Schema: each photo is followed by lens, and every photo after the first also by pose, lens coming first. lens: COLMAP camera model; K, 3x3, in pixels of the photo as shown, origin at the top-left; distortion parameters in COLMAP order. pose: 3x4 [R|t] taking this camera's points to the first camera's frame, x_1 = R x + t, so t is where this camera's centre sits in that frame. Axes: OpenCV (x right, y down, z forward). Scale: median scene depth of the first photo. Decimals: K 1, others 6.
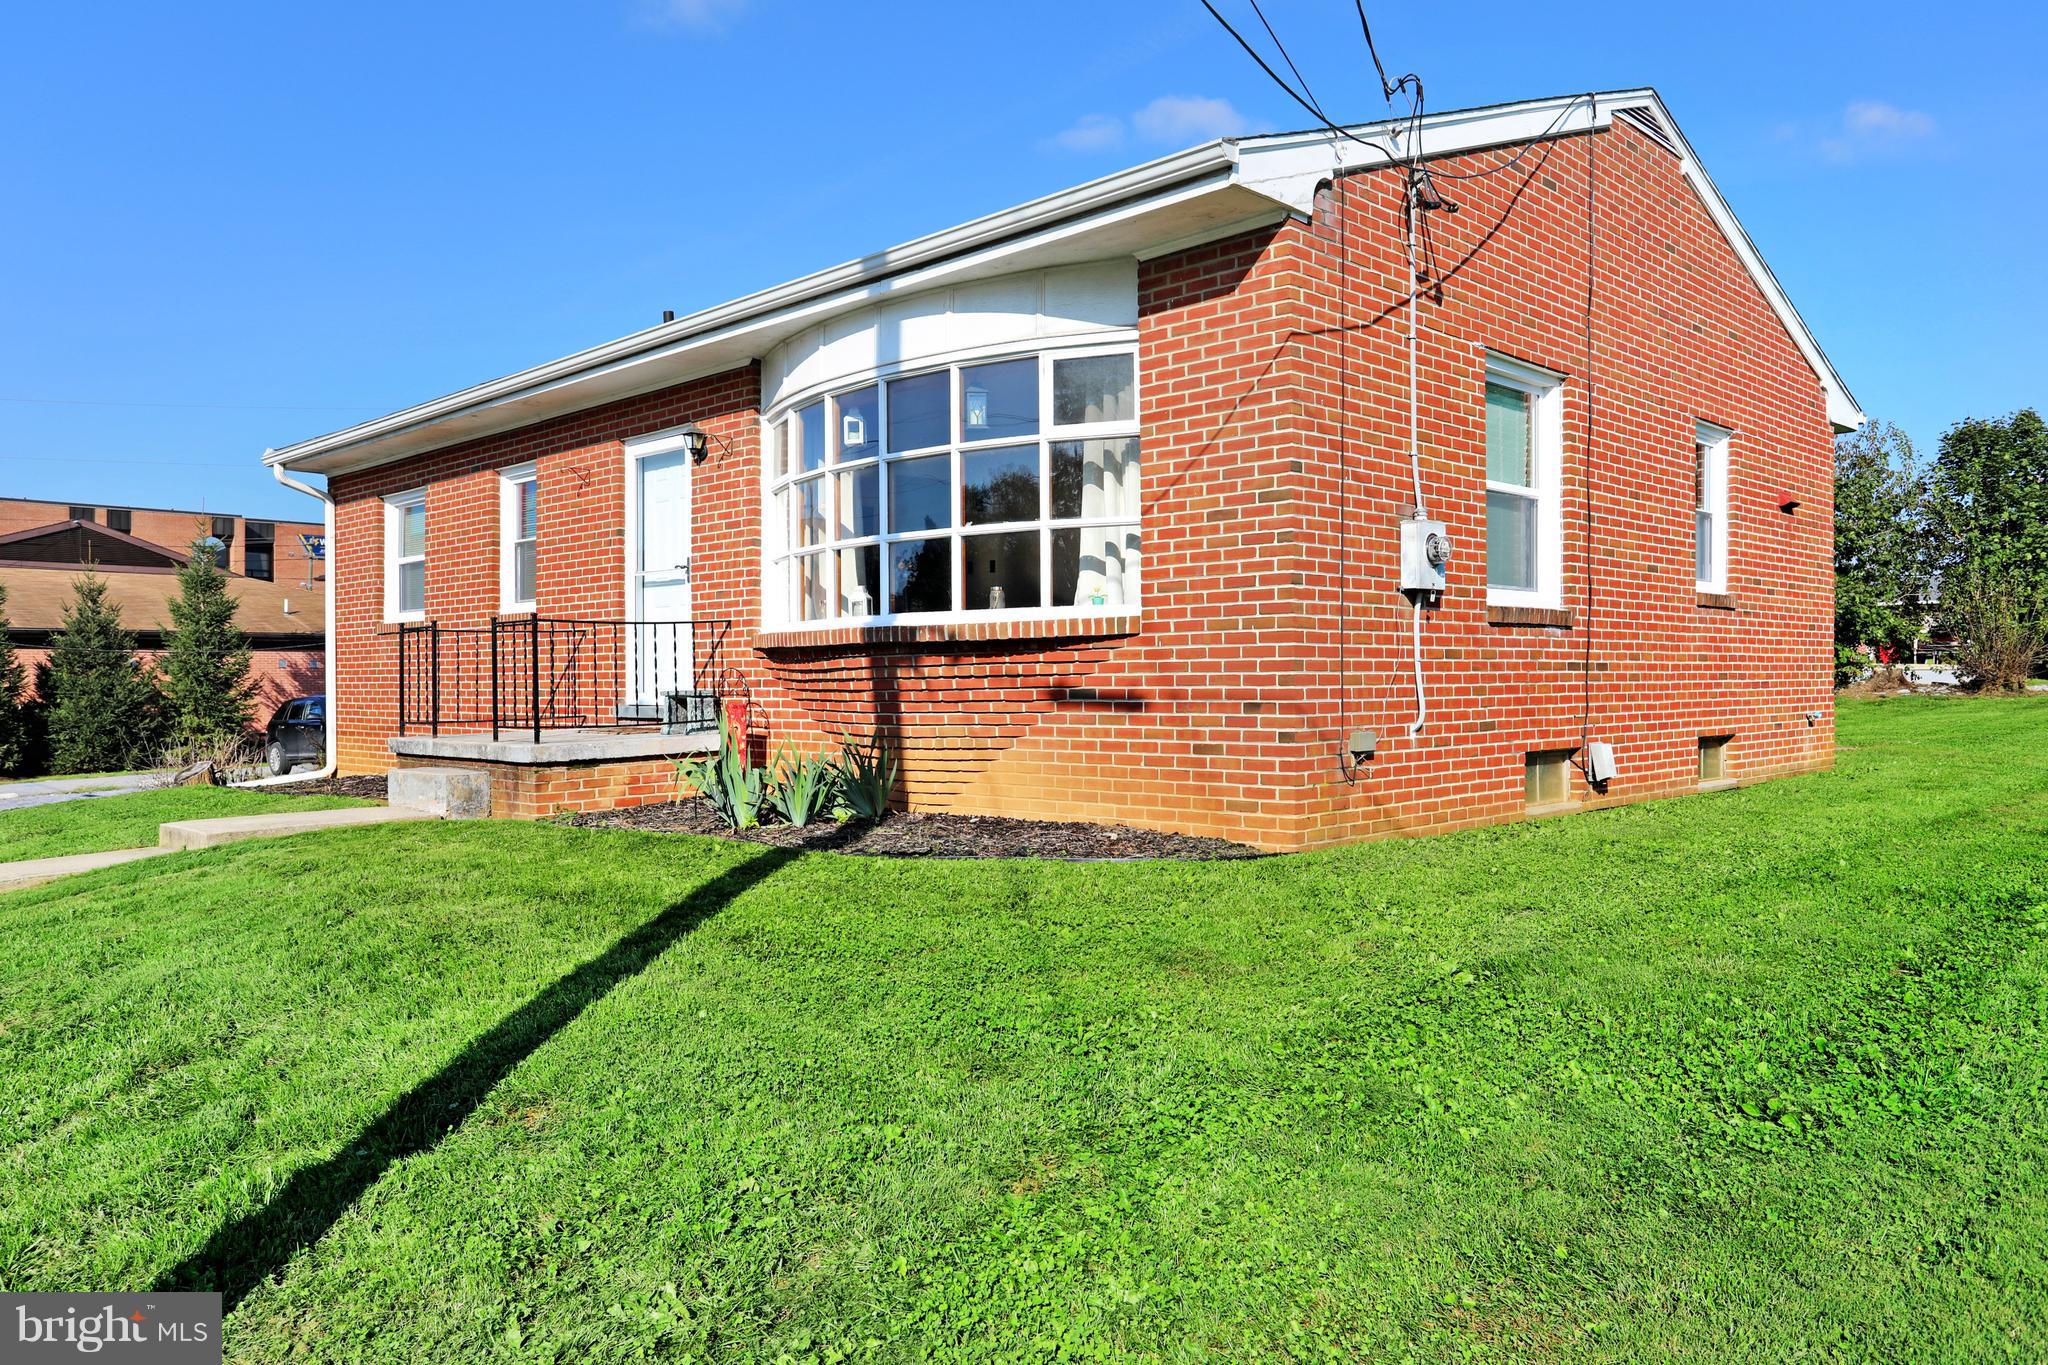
lens RADIAL K [[1460.2, 0, 1020.1], [0, 1460.2, 689.4], [0, 0, 1]] dist [-0.002556, -0.000875]
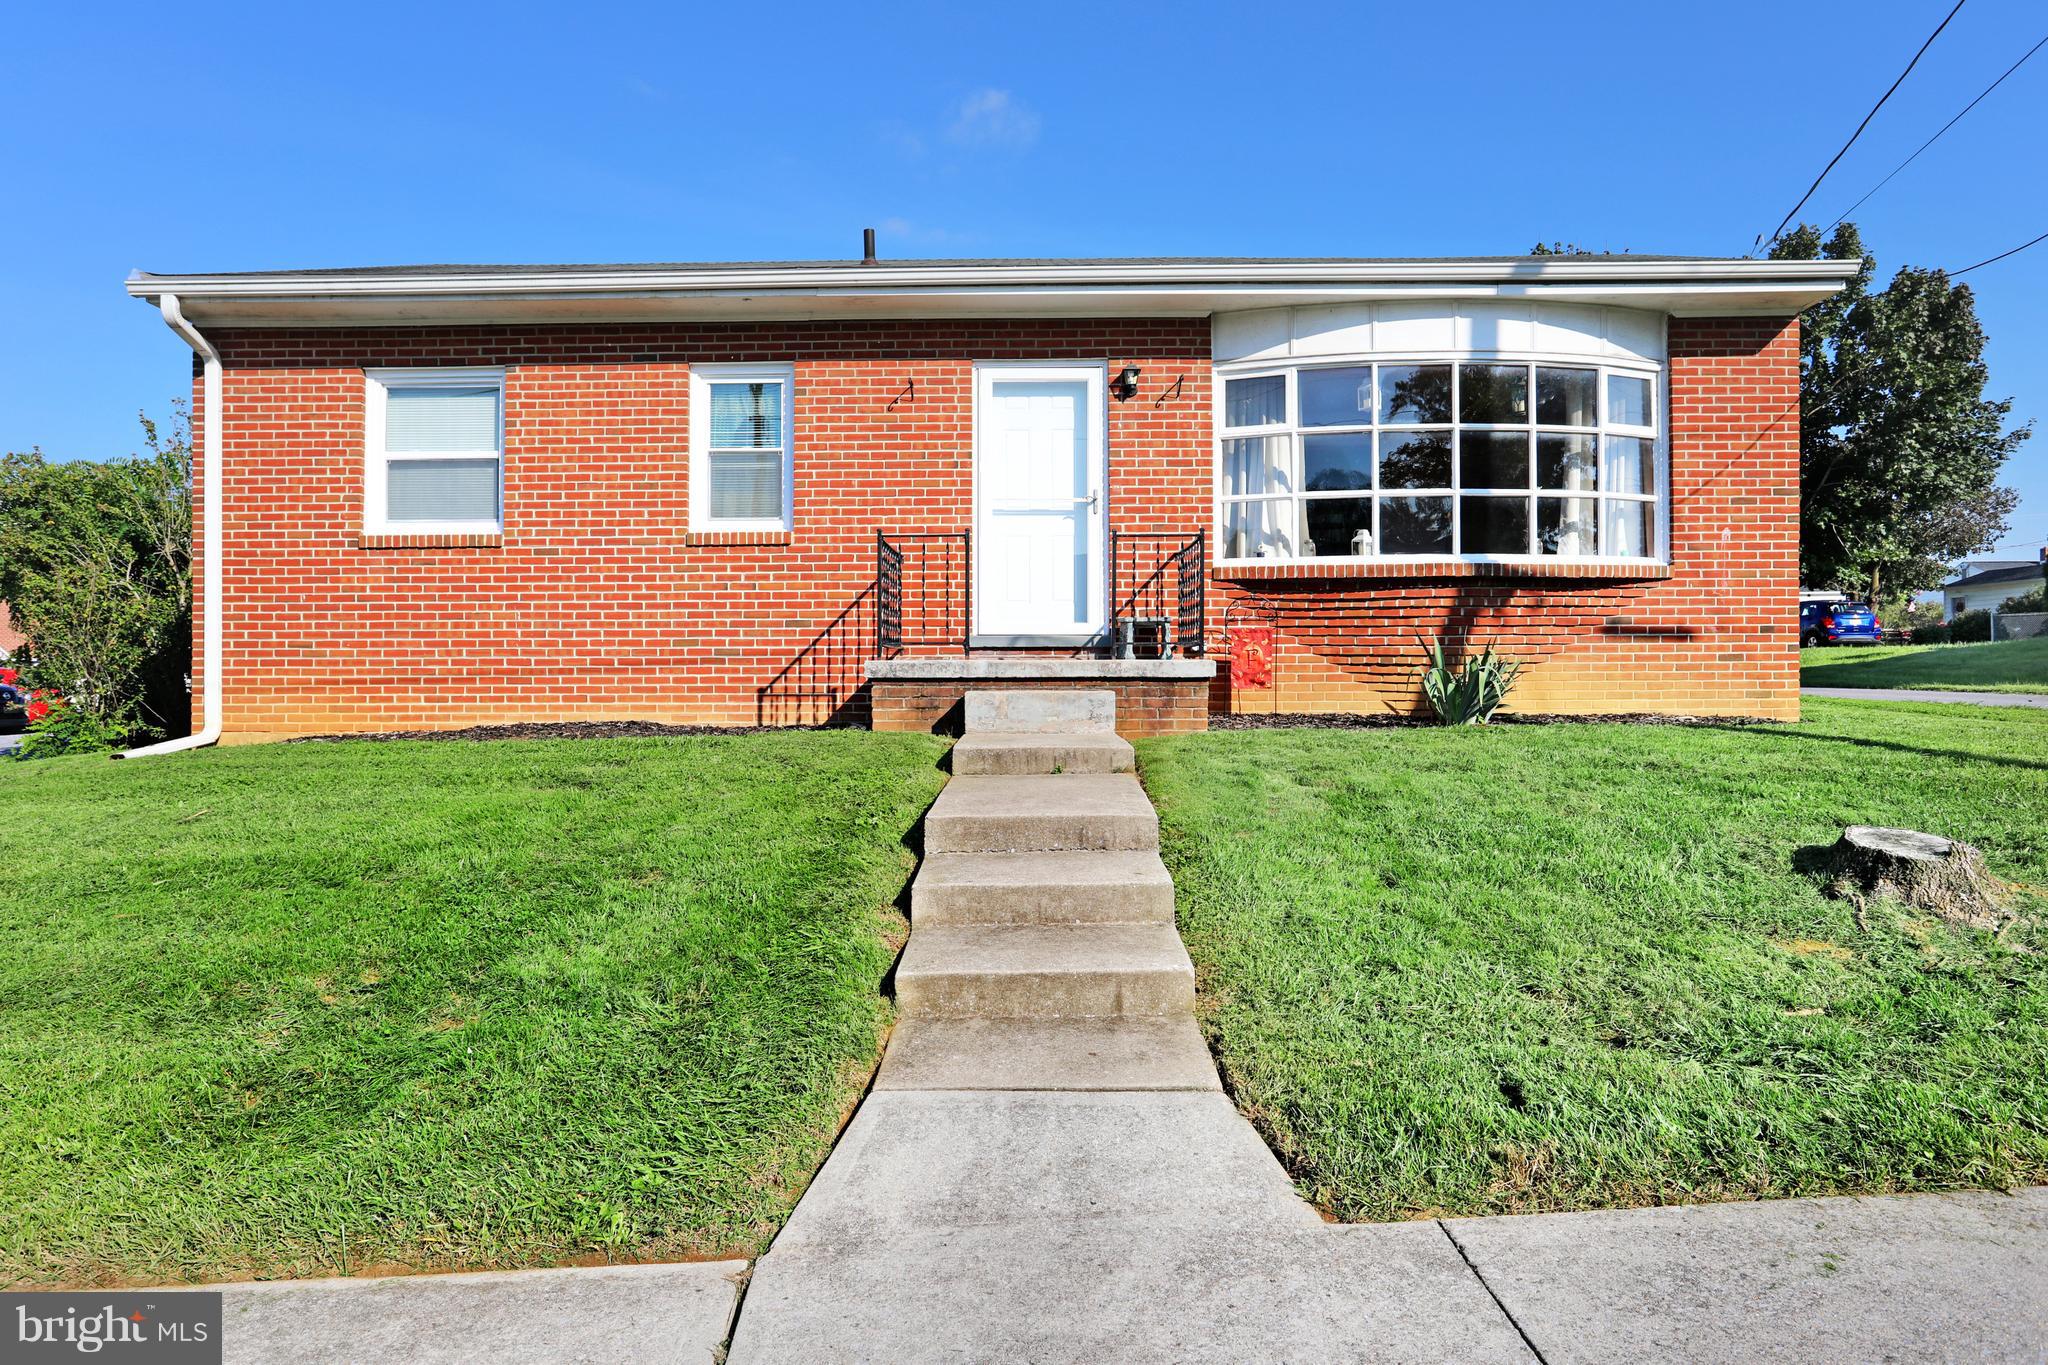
lens RADIAL K [[1275.7, 0, 1027.4], [0, 1275.7, 684.2], [0, 0, 1]] dist [-0.028508, 0.005215]
pose [[0.729351, -0.001226, 0.684138, -1.095125], [0.000150, 0.999999, 0.001632, 0.056719], [-0.684139, -0.001088, 0.729351, 0.475588]]
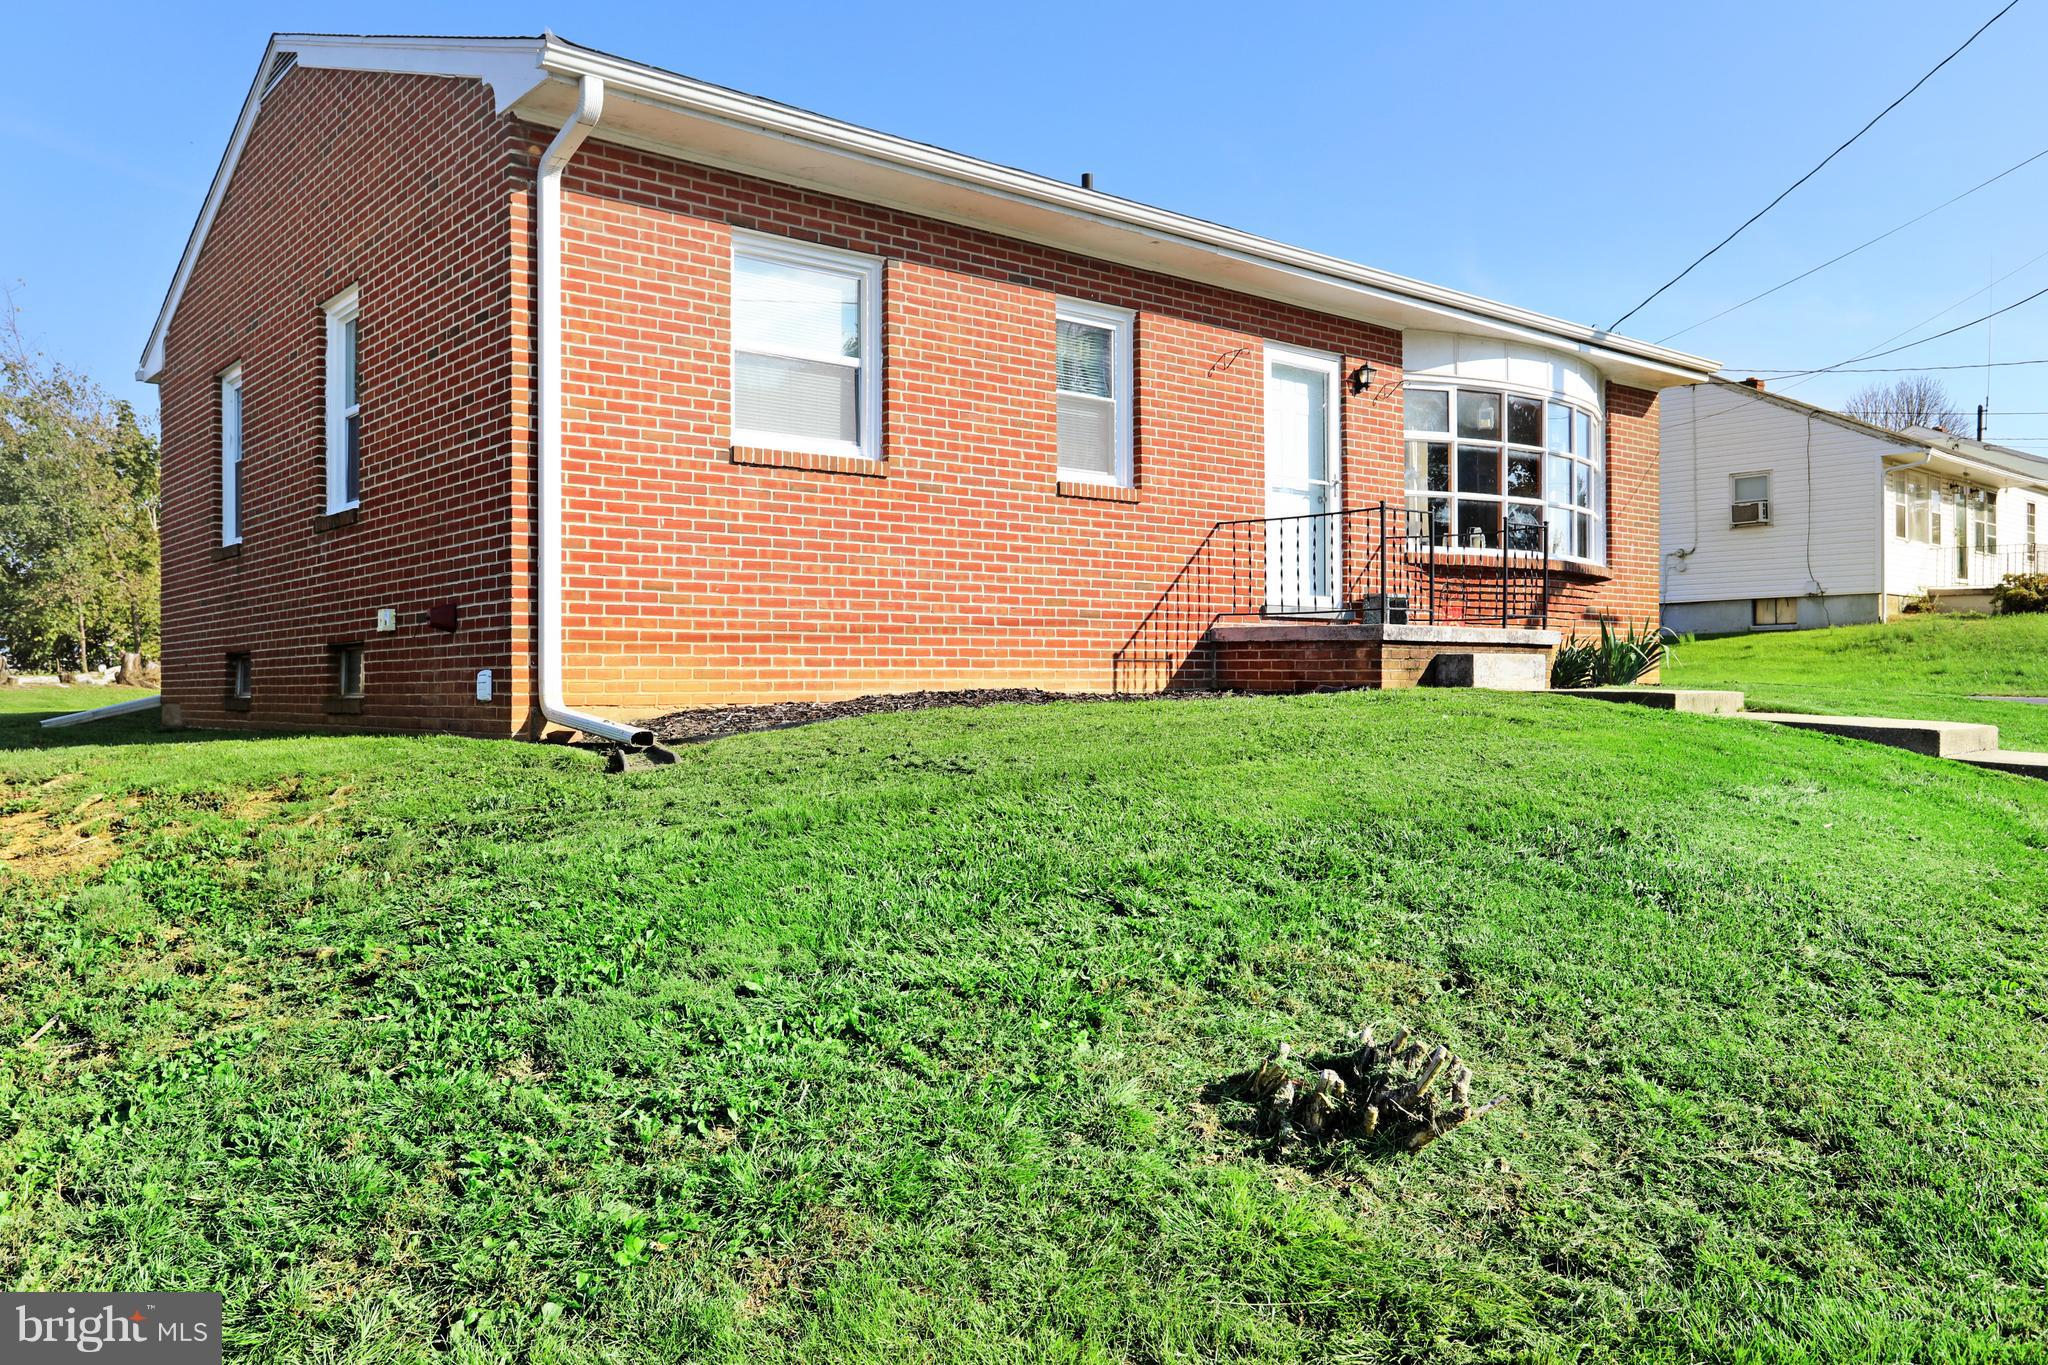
lens RADIAL K [[1542.7, 0, 1029.4], [0, 1542.7, 673.7], [0, 0, 1]] dist [-0.009010, -0.001355]
pose [[0.096421, 0.006761, 0.995318, -1.774134], [0.001351, 0.999975, -0.006924, 0.087574], [-0.995340, 0.002013, 0.096410, 1.402891]]
